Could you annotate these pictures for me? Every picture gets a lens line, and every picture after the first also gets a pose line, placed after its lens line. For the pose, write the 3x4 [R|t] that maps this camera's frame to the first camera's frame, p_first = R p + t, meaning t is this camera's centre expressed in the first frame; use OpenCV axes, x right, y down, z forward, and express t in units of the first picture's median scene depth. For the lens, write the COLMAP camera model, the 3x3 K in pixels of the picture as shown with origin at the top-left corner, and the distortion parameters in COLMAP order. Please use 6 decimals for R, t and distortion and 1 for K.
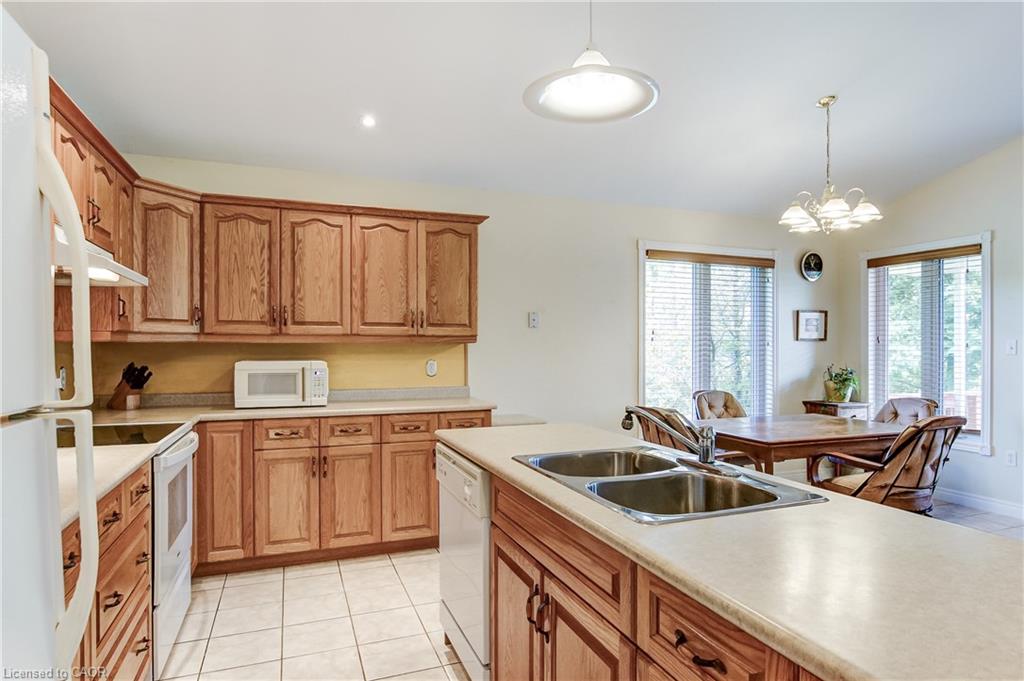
lens RADIAL K [[568.1, 0, 510.1], [0, 568.1, 346.3], [0, 0, 1]] dist [-0.007370, -0.000666]
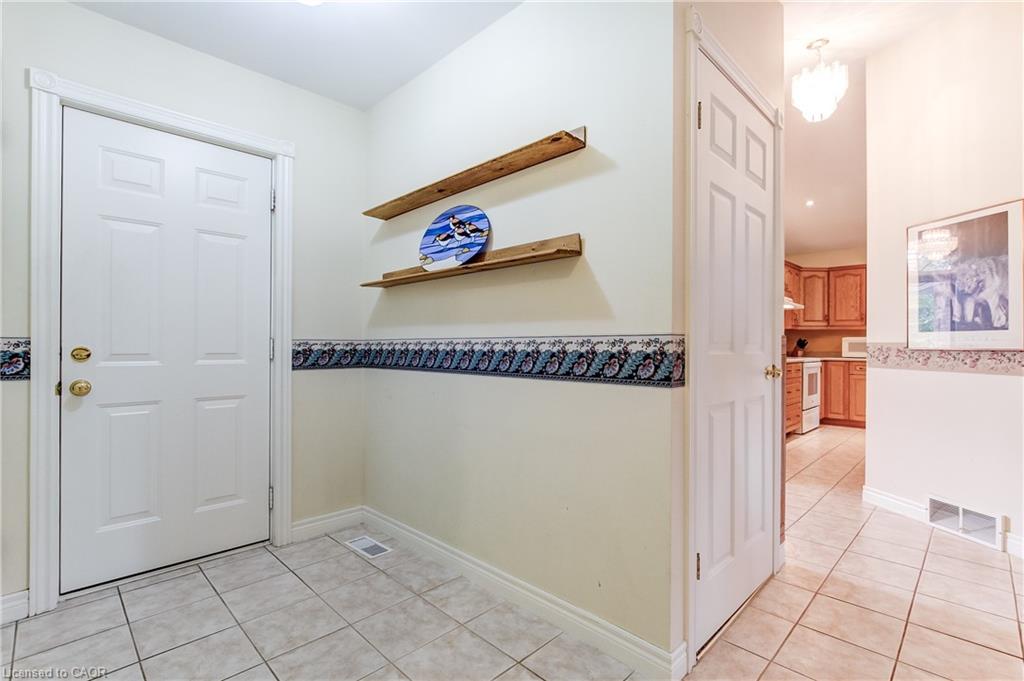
lens RADIAL K [[477.4, 0, 511.7], [0, 477.4, 339.8], [0, 0, 1]] dist [-0.002292, -0.000275]
pose [[0.405742, 0.000490, -0.913988, 0.772629], [-0.007089, 0.999971, -0.002611, 0.052393], [0.913960, 0.007539, 0.405733, -1.064185]]
